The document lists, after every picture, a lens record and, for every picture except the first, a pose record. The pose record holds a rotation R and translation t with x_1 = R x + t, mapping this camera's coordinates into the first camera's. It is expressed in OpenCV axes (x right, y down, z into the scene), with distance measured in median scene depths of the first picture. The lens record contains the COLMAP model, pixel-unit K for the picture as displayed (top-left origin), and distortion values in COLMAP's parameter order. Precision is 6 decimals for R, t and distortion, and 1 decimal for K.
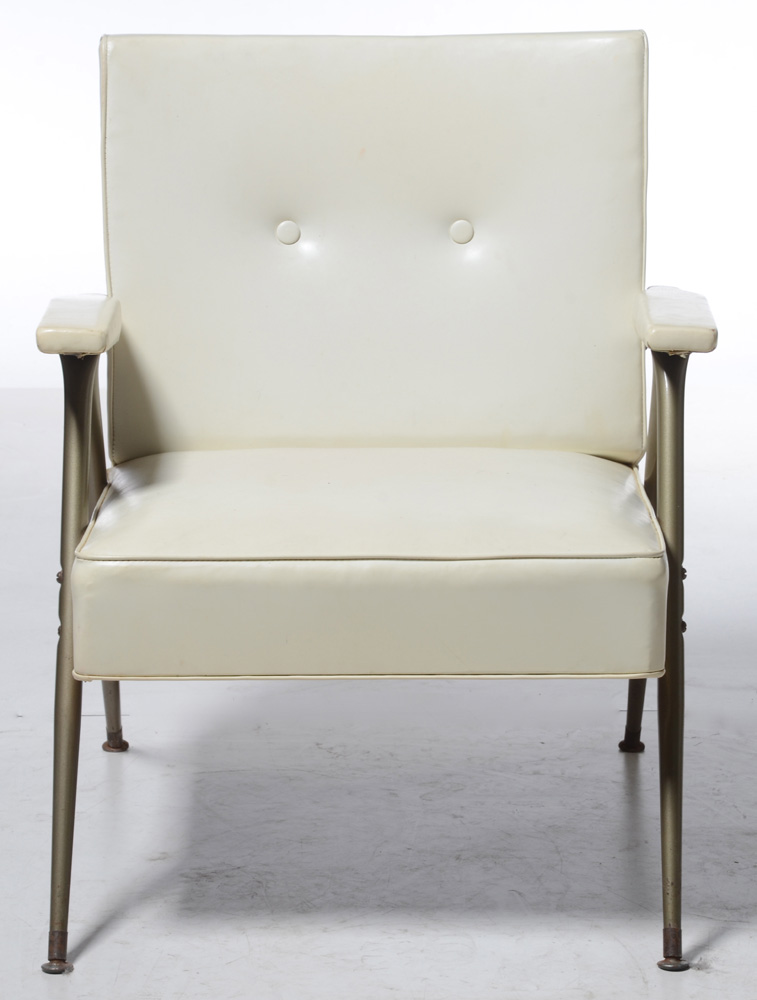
lens RADIAL K [[3505.5, 0, 376.0], [0, 3505.5, 500.2], [0, 0, 1]] dist [0.232976, 0.000000]
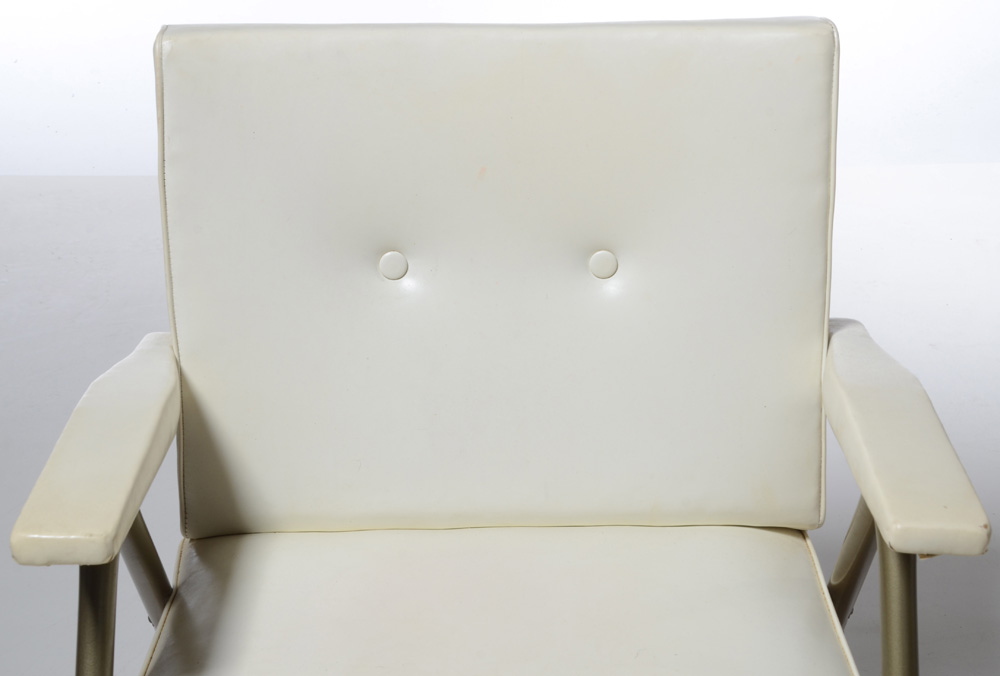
lens RADIAL K [[1879.9, 0, 499.8], [0, 1879.9, 337.4], [0, 0, 1]] dist [0.101608, 0.000000]
pose [[0.999979, -0.006390, -0.000920, 0.000345], [0.006455, 0.989923, 0.141462, -0.123763], [0.000007, -0.141465, 0.989943, 0.565096]]
